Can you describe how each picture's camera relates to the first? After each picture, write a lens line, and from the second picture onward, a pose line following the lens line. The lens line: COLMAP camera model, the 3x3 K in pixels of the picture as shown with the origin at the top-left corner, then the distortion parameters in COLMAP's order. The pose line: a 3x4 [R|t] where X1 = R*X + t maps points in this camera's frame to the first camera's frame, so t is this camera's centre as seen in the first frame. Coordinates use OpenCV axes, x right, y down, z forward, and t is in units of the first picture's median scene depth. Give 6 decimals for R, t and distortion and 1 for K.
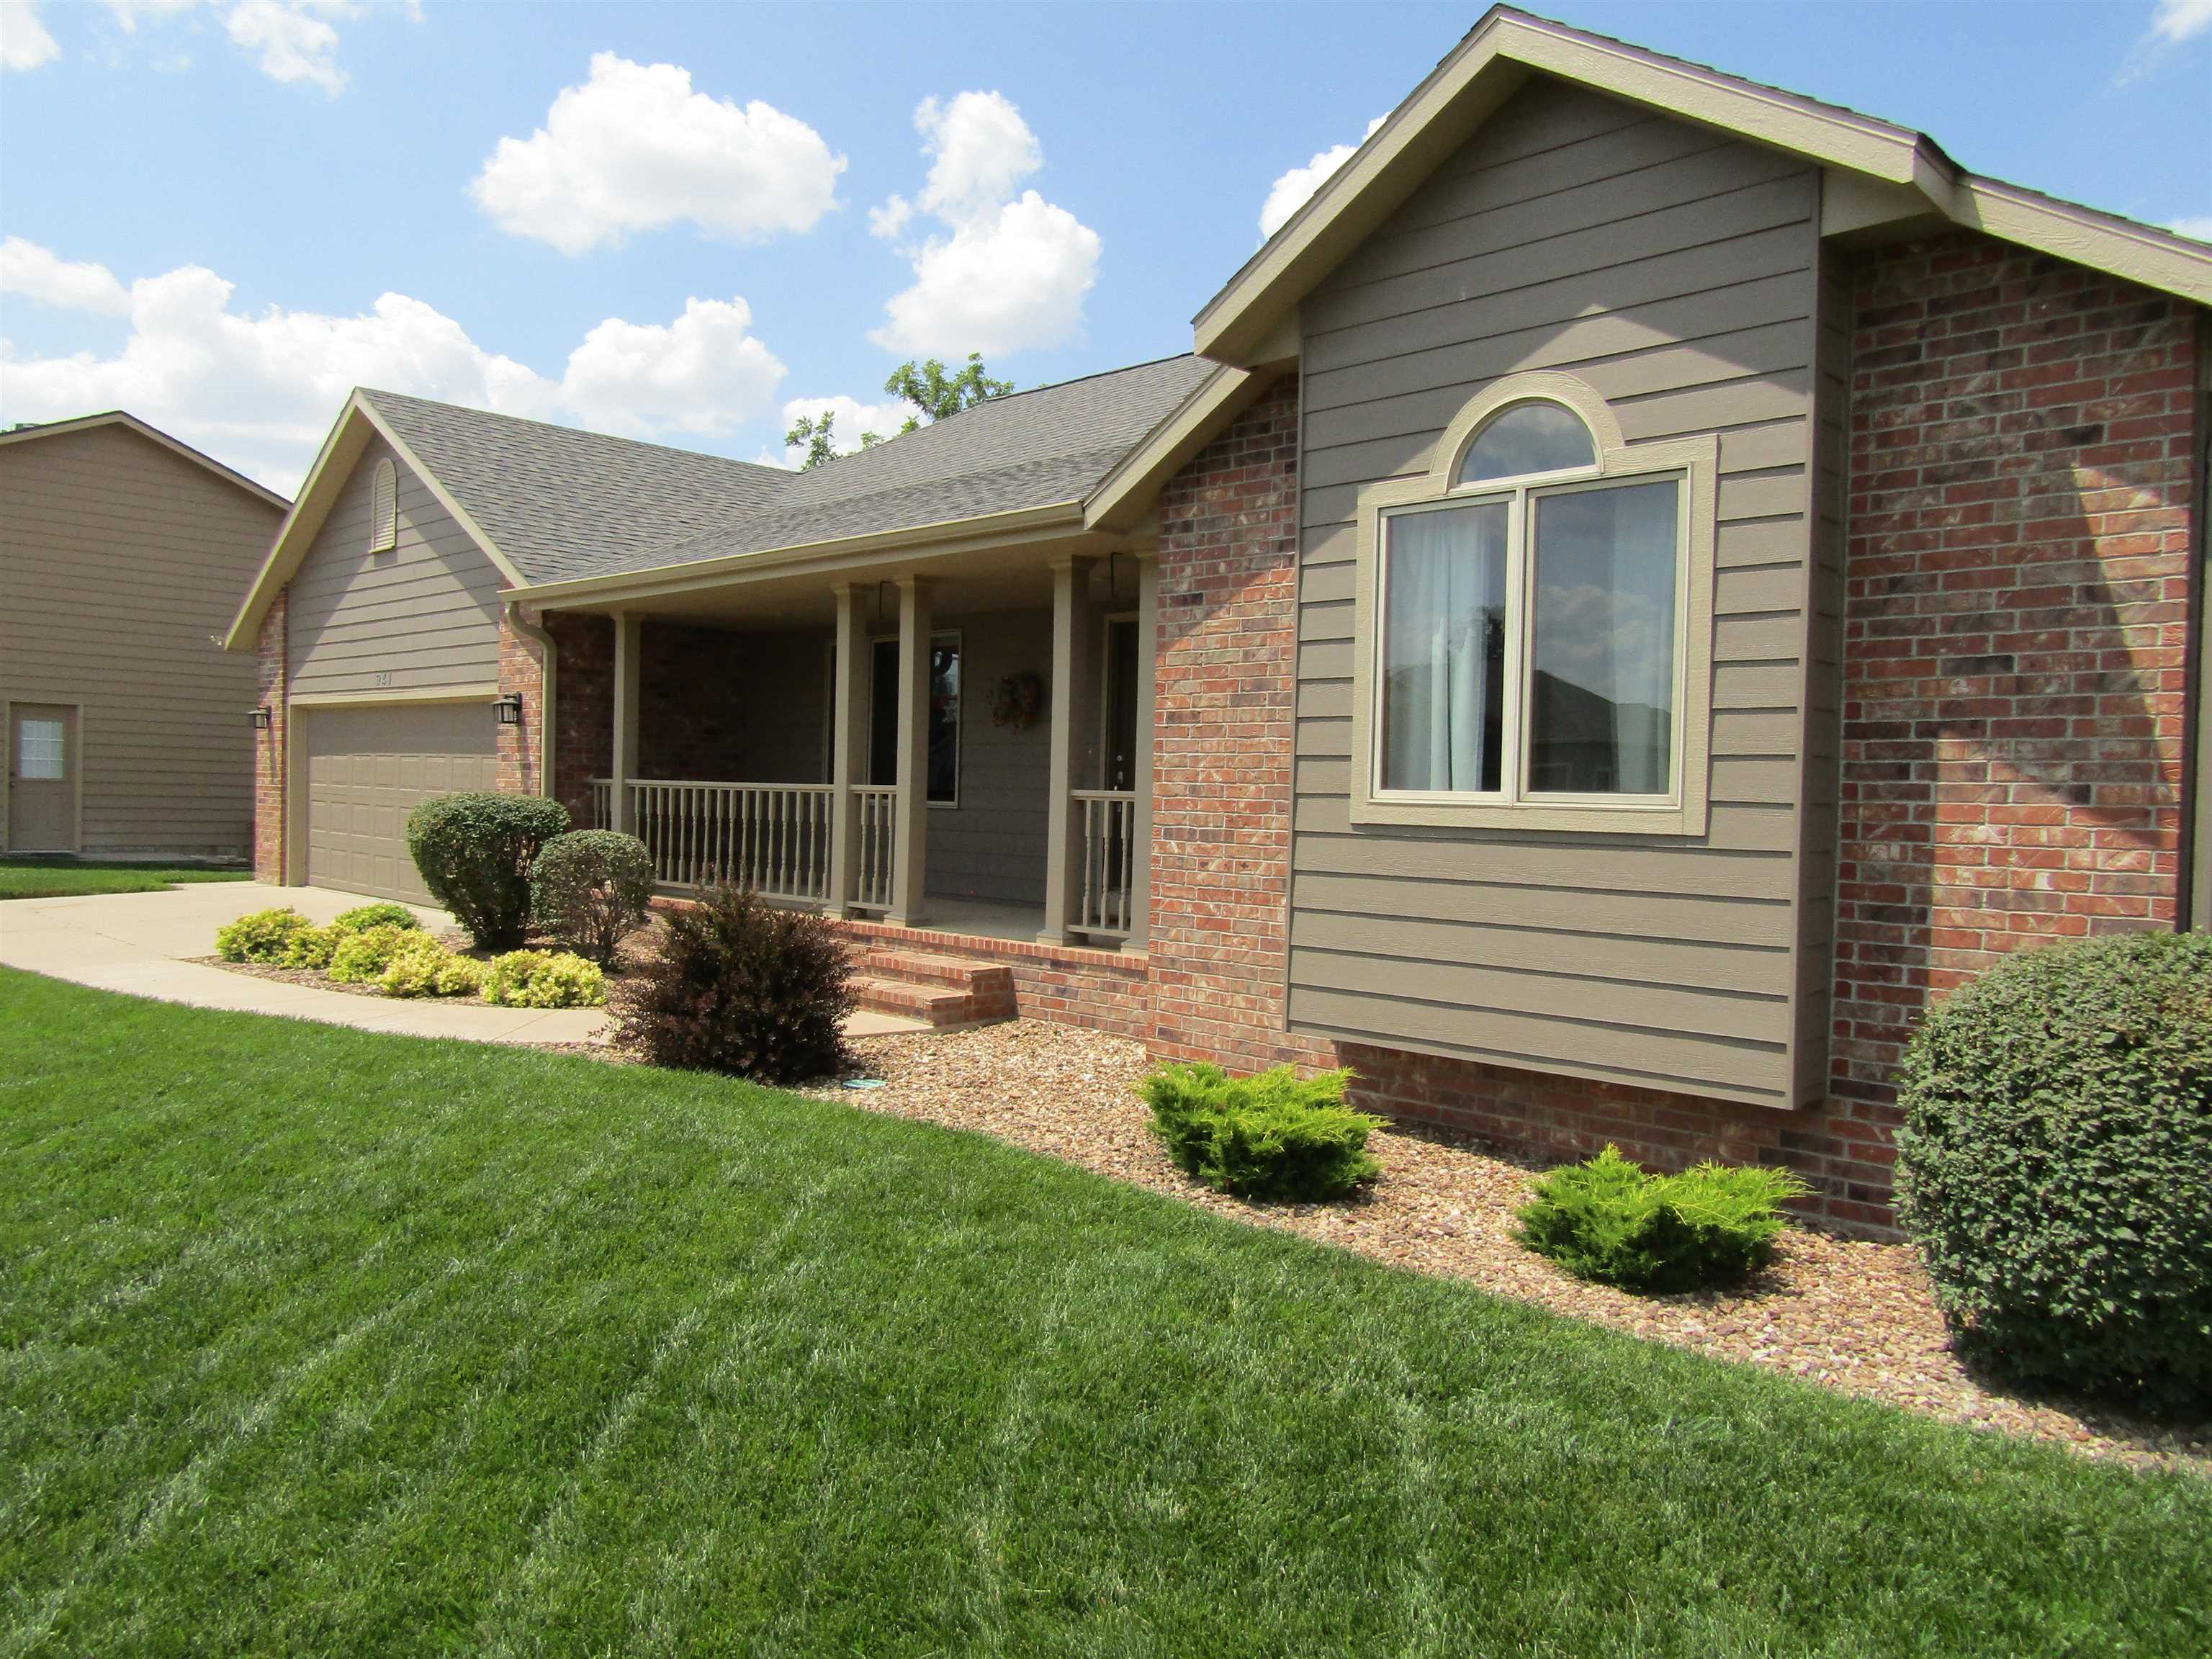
lens RADIAL K [[1572.8, 0, 1110.4], [0, 1572.8, 826.0], [0, 0, 1]] dist [-0.014501, 0.010802]
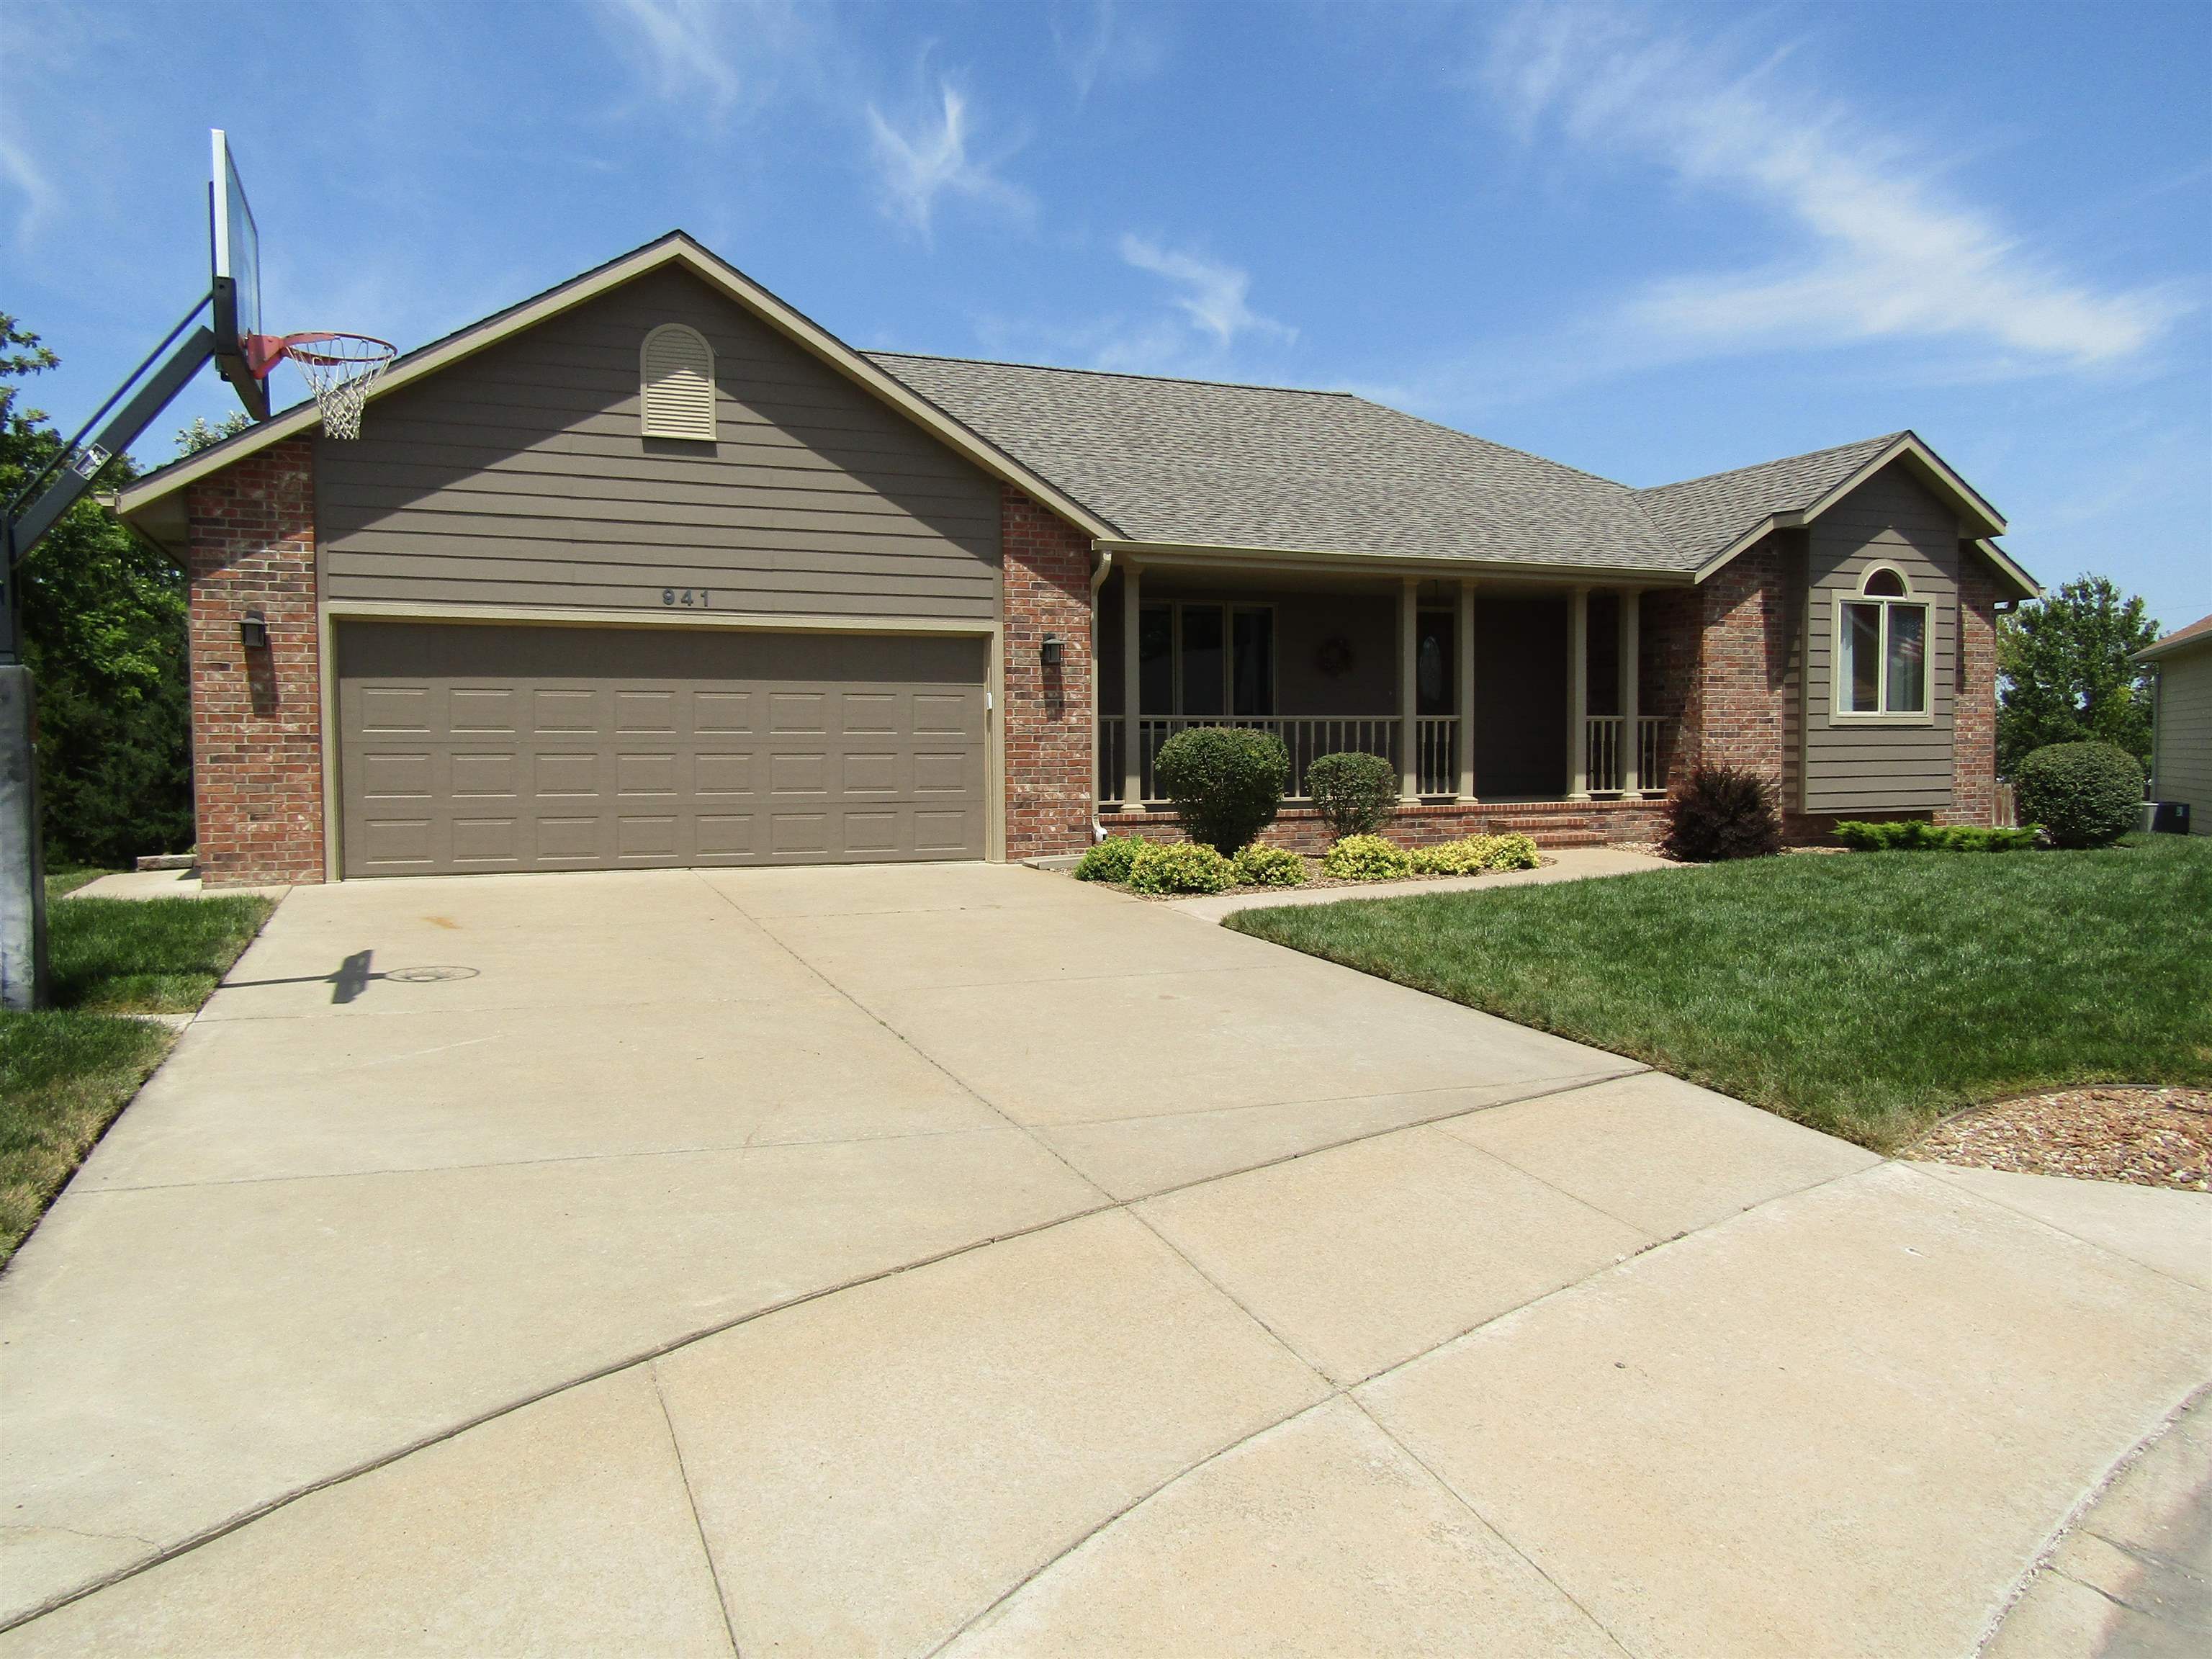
lens RADIAL K [[1572.8, 0, 1105.5], [0, 1572.8, 832.4], [0, 0, 1]] dist [-0.014501, 0.010802]
pose [[0.379798, -0.077391, 0.921827, -2.296208], [0.037328, 0.996965, 0.068320, -0.039884], [-0.924316, 0.008462, 0.381534, 0.986460]]
